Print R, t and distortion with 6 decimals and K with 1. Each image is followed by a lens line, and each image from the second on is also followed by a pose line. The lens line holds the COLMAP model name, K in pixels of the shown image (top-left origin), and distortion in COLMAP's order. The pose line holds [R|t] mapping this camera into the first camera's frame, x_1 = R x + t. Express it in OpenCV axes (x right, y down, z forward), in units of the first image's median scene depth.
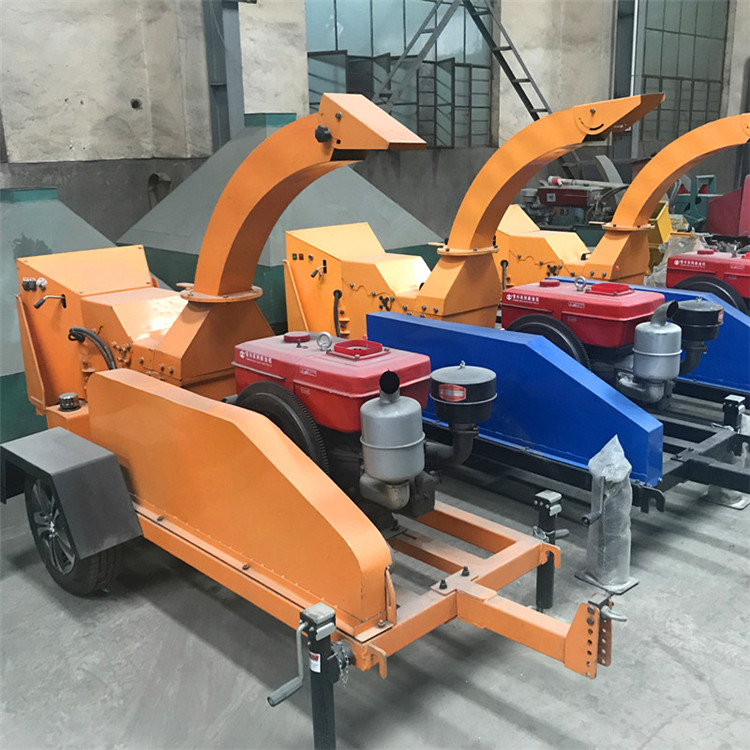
lens RADIAL K [[816.9, 0, 372.4], [0, 816.9, 369.2], [0, 0, 1]] dist [0.041702, -0.048631]
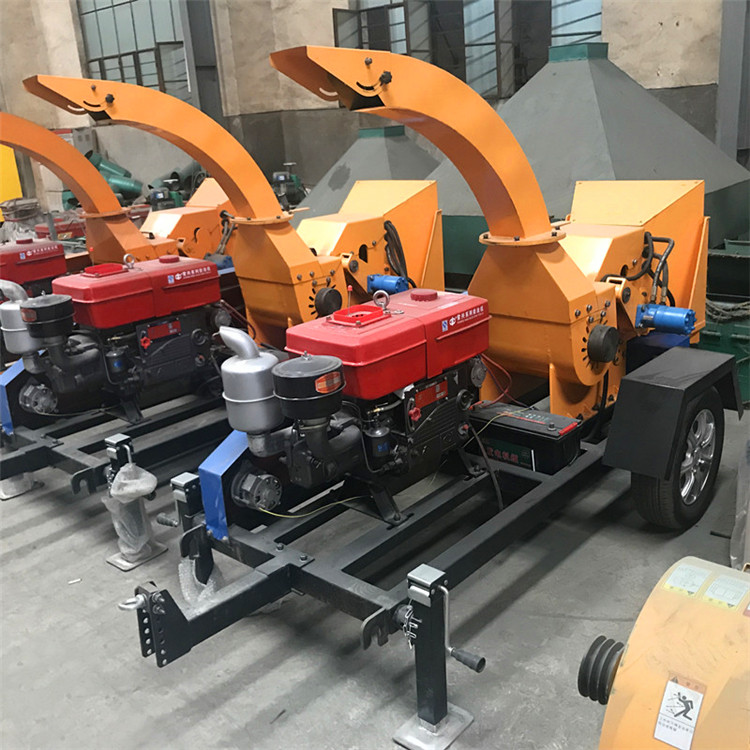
lens RADIAL K [[838.2, 0, 375.0], [0, 838.2, 375.0], [0, 0, 1]] dist [0.002356, 0.029330]
pose [[0.076067, 0.325498, -0.942478, 0.677597], [-0.194346, 0.931928, 0.306168, -0.181990], [0.977979, 0.159878, 0.134148, 0.611358]]
